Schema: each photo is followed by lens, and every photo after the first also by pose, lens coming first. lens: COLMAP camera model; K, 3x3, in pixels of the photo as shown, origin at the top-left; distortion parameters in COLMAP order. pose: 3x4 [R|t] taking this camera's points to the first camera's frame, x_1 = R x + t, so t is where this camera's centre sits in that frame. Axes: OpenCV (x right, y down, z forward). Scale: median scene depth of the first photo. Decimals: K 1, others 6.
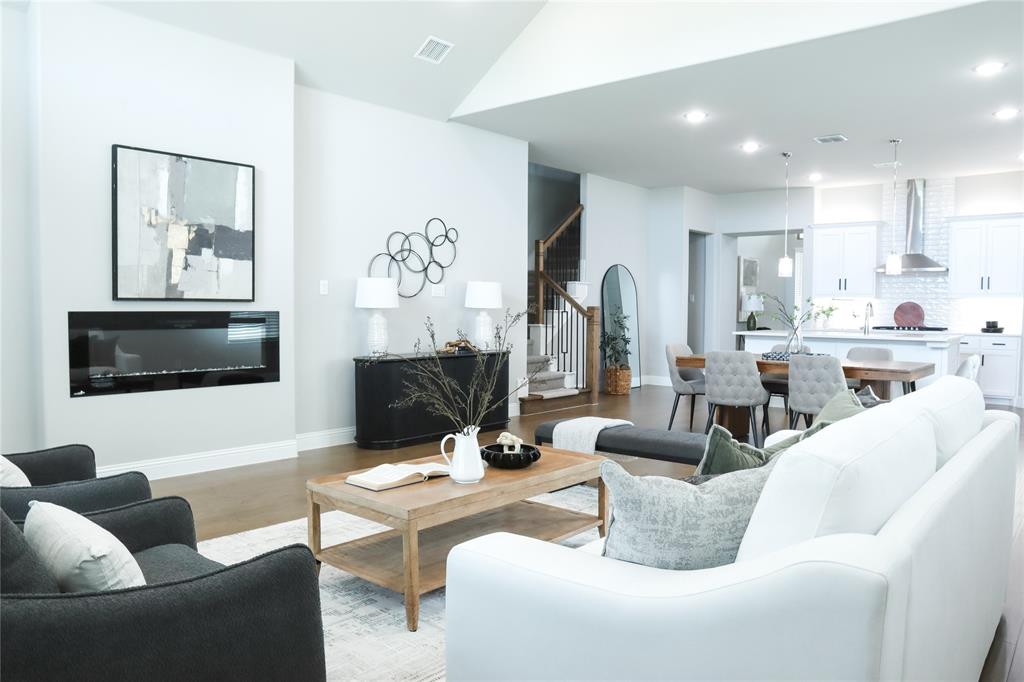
lens RADIAL K [[728.3, 0, 512.0], [0, 728.3, 341.0], [0, 0, 1]] dist [-0.129238, 0.078399]
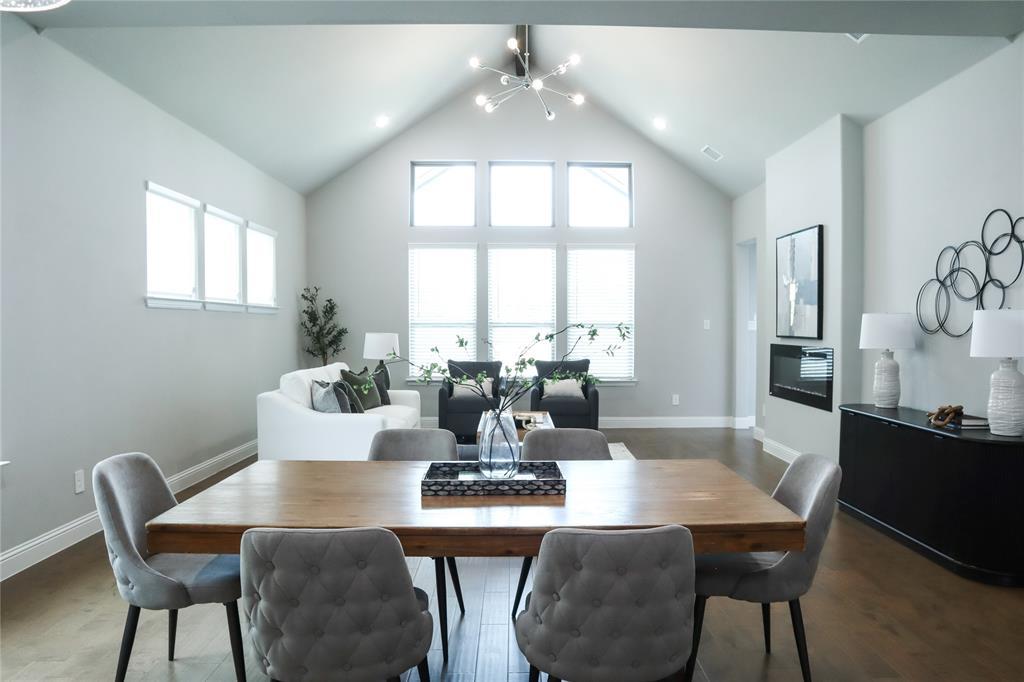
lens RADIAL K [[719.9, 0, 524.2], [0, 719.9, 339.7], [0, 0, 1]] dist [-0.125518, 0.085562]
pose [[-0.750210, 0.006400, -0.661169, 0.771196], [-0.037719, 0.997911, 0.052458, -0.097303], [0.660123, 0.064293, -0.748401, 1.548329]]
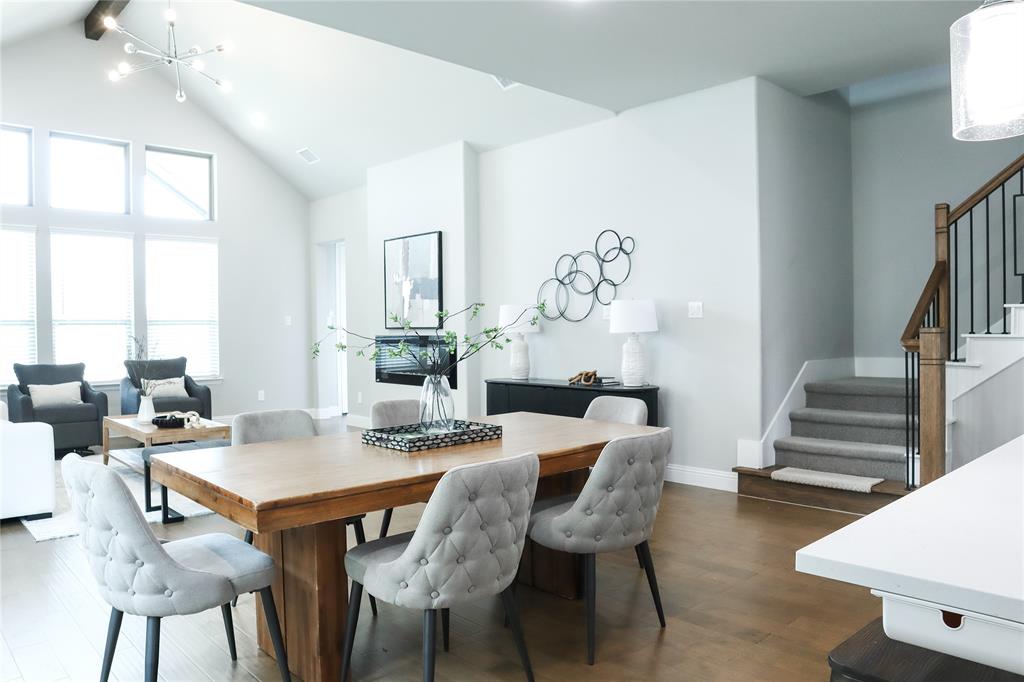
lens RADIAL K [[728.3, 0, 512.0], [0, 728.3, 341.0], [0, 0, 1]] dist [-0.129238, 0.078399]
pose [[-0.113655, 0.013604, -0.993427, 1.018698], [-0.038313, 0.999102, 0.018065, -0.061892], [0.992781, 0.040114, -0.113032, 1.296350]]
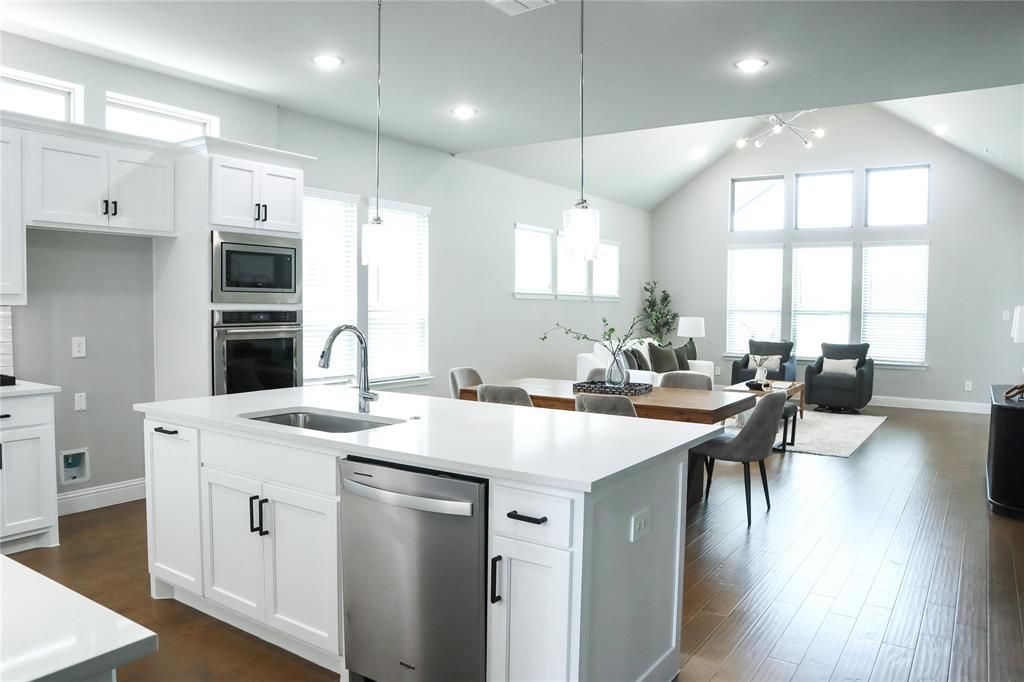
lens RADIAL K [[728.3, 0, 512.0], [0, 728.3, 341.0], [0, 0, 1]] dist [-0.129238, 0.078399]
pose [[-0.993777, -0.011888, -0.110753, 0.713713], [-0.022495, 0.995221, 0.095019, -0.134074], [0.109094, 0.096919, -0.989295, 2.152405]]
